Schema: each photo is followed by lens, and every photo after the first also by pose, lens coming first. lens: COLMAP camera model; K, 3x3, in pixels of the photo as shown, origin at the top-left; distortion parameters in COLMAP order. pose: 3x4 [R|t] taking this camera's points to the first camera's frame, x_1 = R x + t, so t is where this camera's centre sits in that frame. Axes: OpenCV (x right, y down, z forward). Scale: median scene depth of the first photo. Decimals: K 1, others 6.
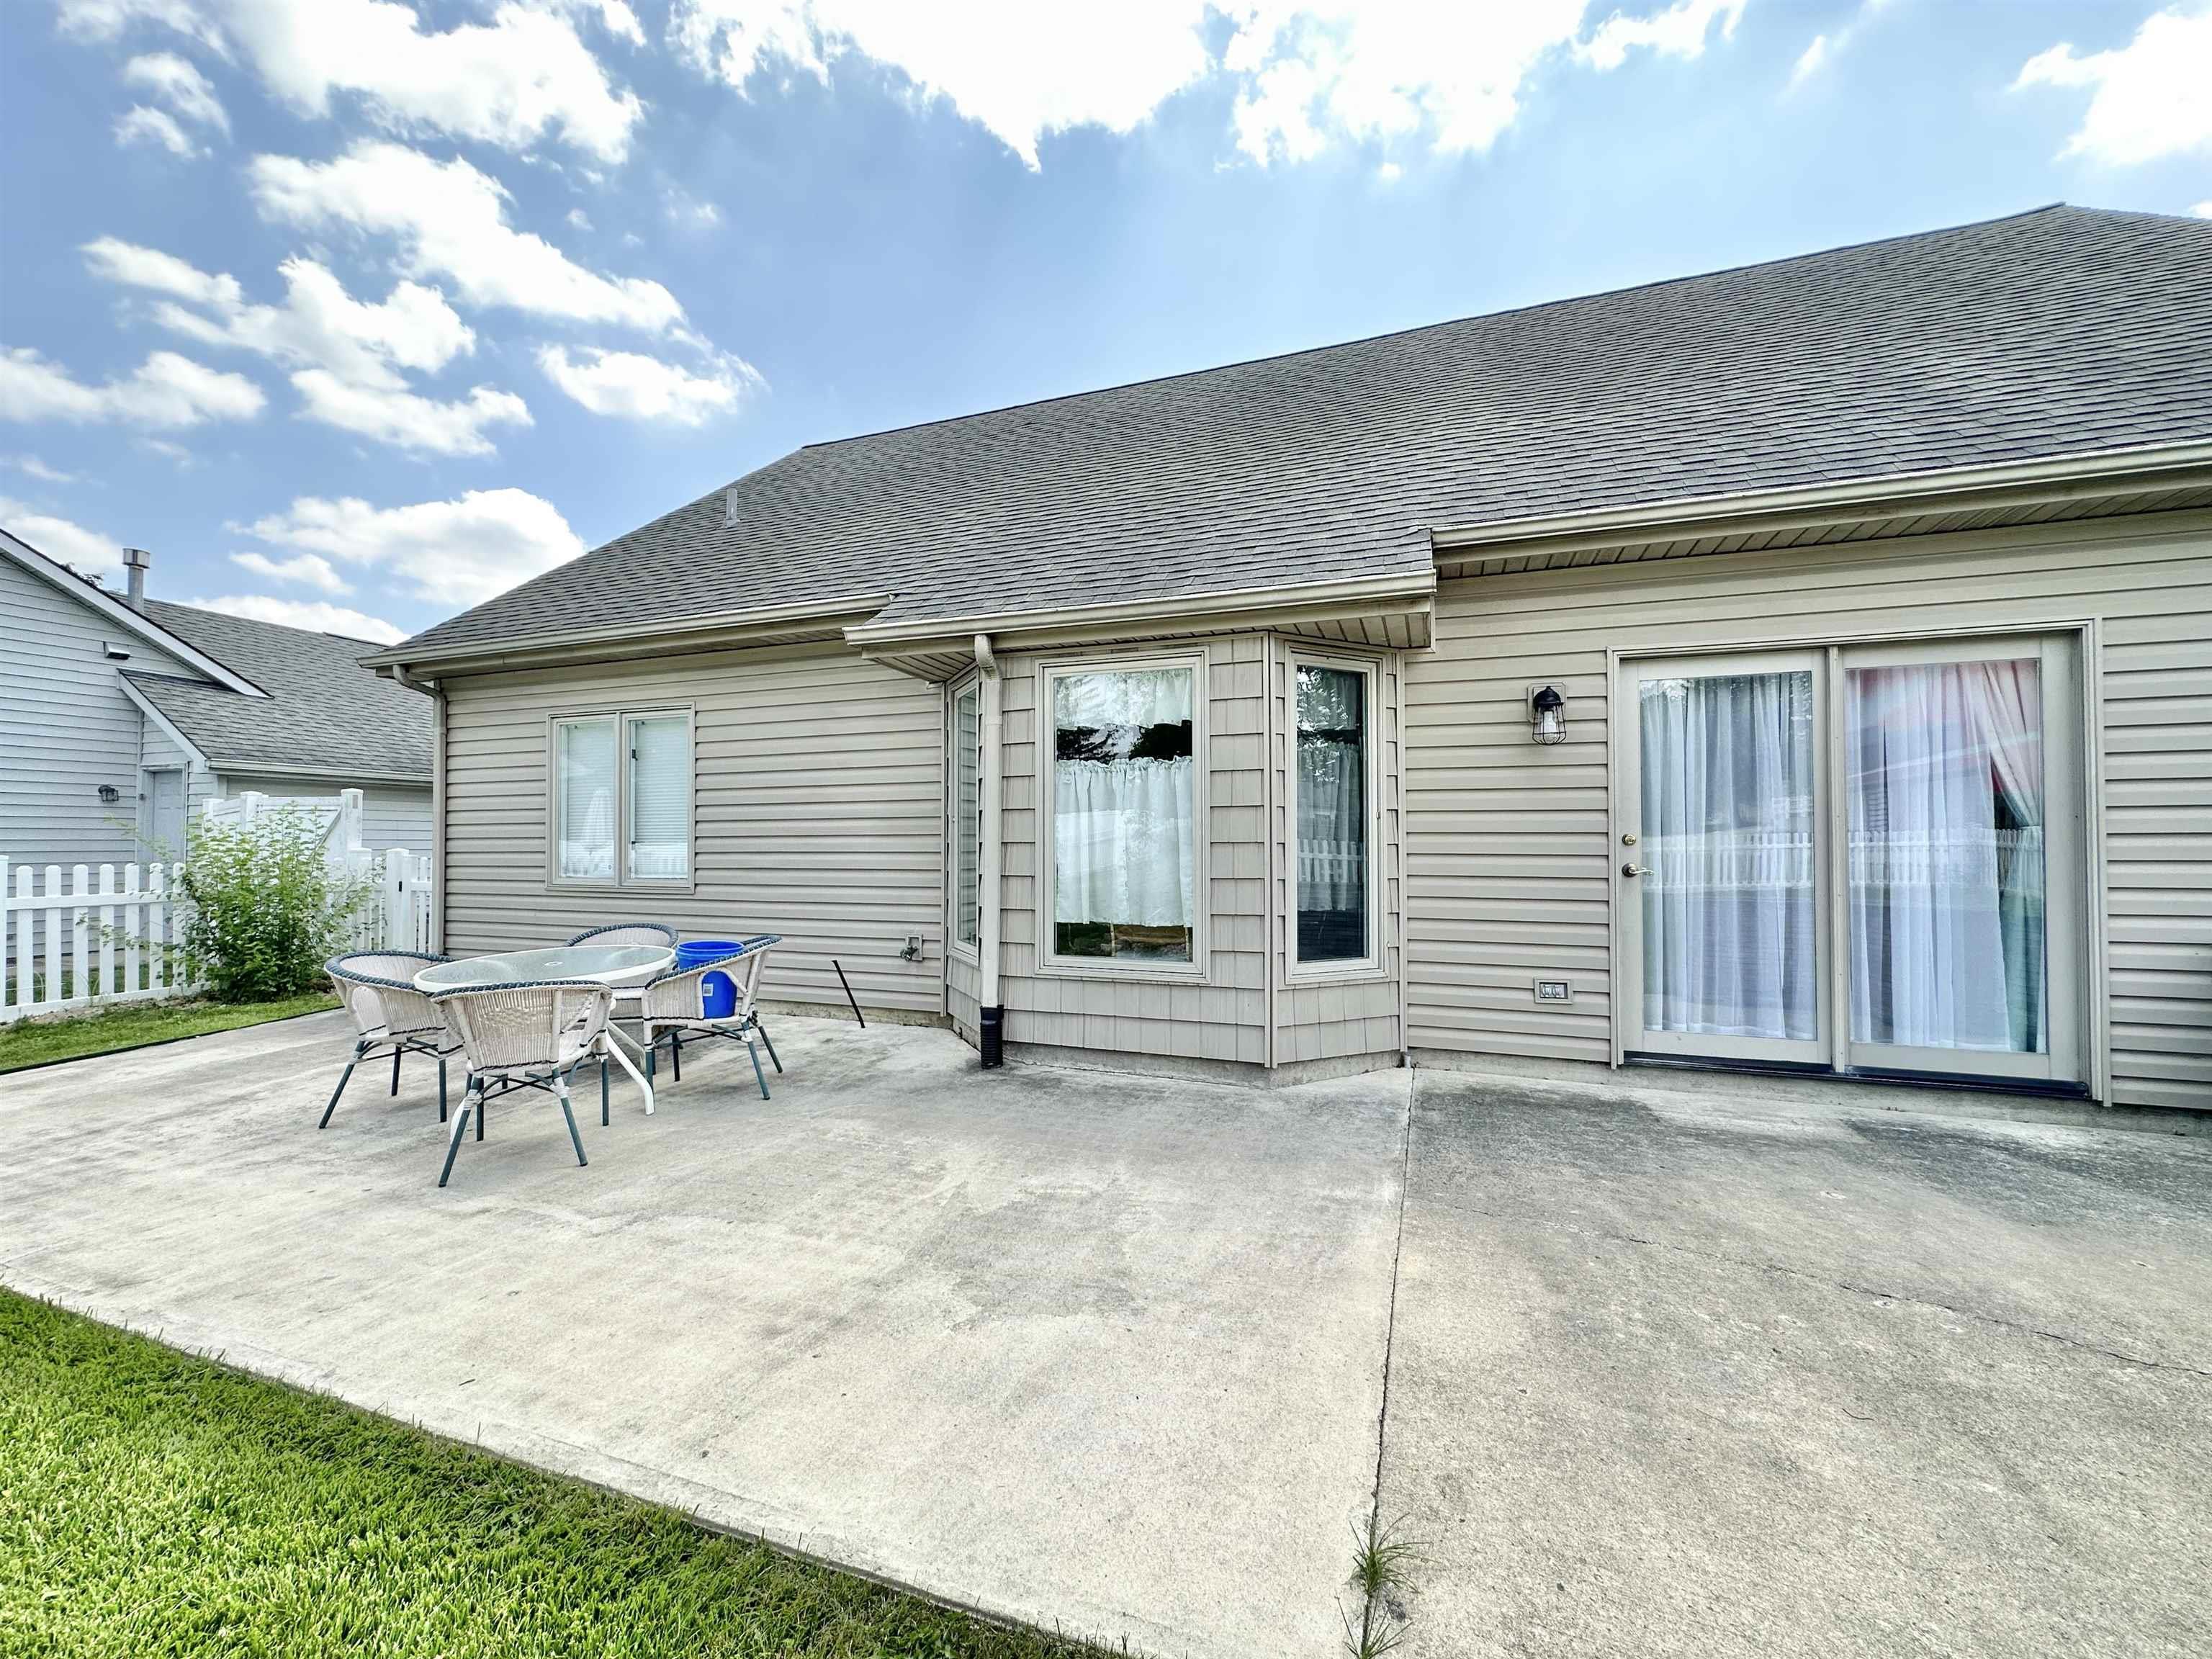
lens RADIAL K [[882.9, 0, 1106.0], [0, 882.9, 829.5], [0, 0, 1]] dist [-0.000839, -0.000047]
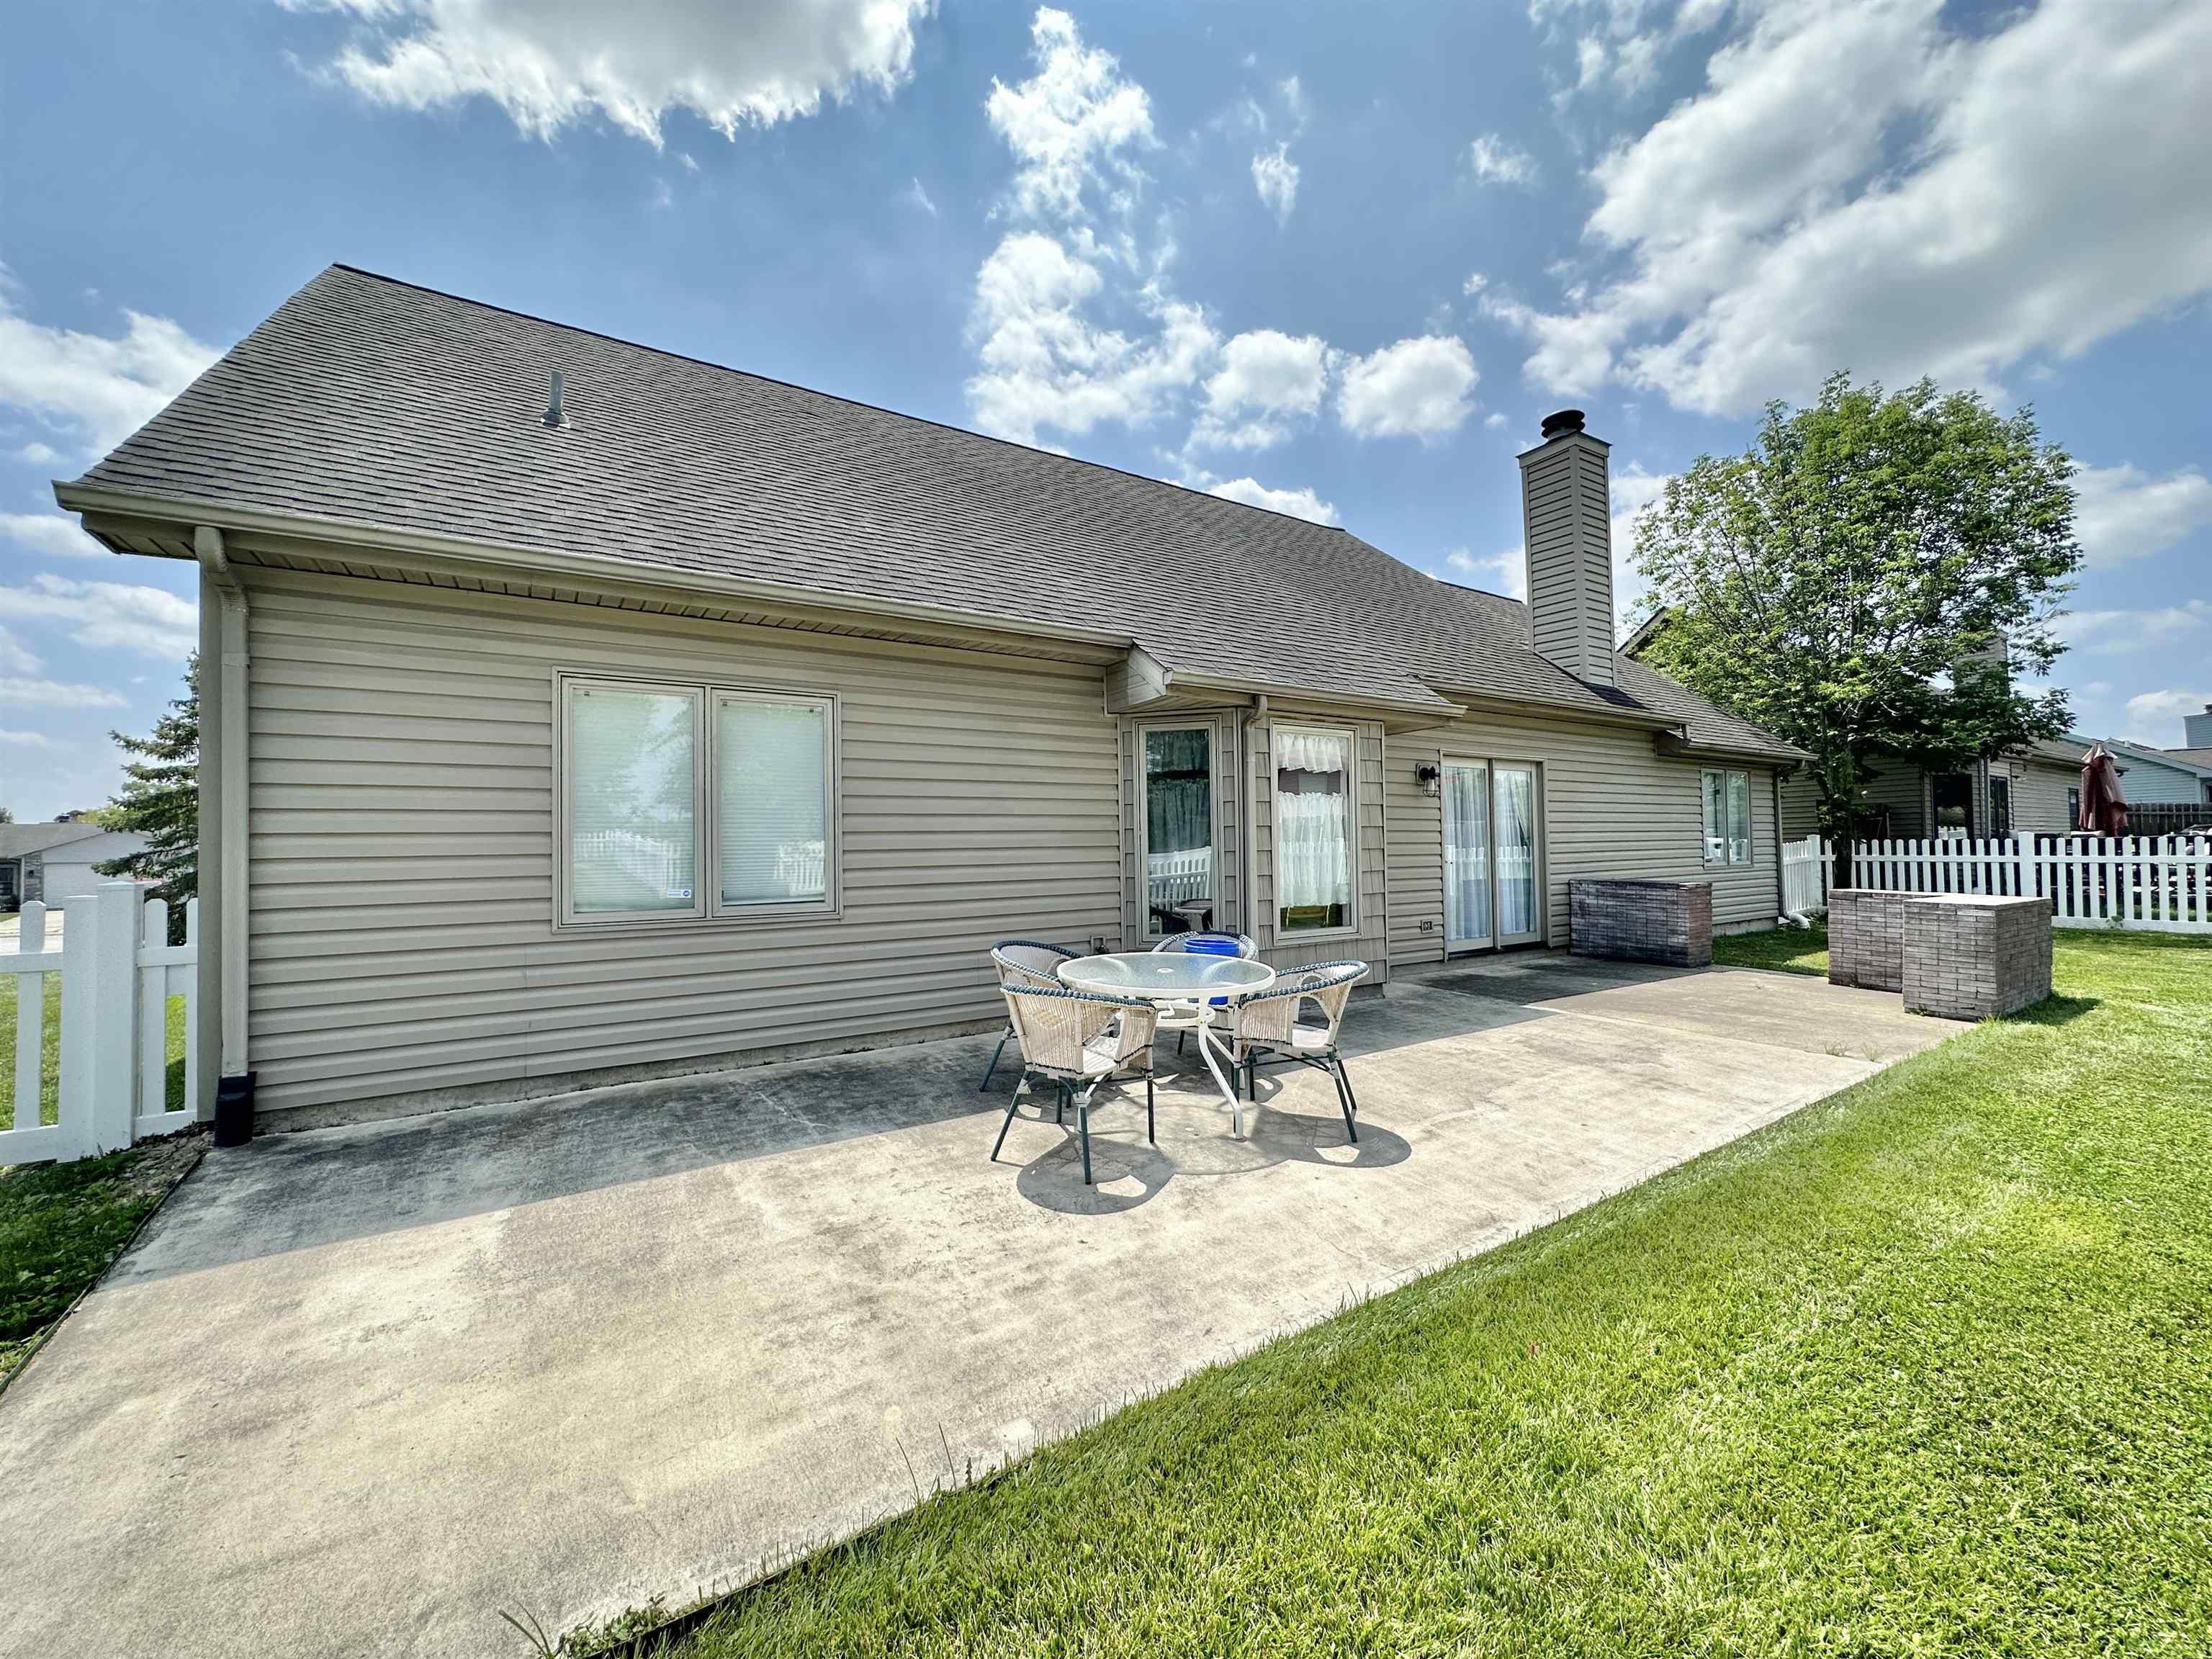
lens RADIAL K [[882.9, 0, 1106.0], [0, 882.9, 829.5], [0, 0, 1]] dist [-0.000839, -0.000047]
pose [[0.595533, 0.011709, 0.803246, -1.700449], [0.005597, 0.999809, -0.018724, 0.008406], [-0.803312, 0.015647, 0.595353, 0.502381]]
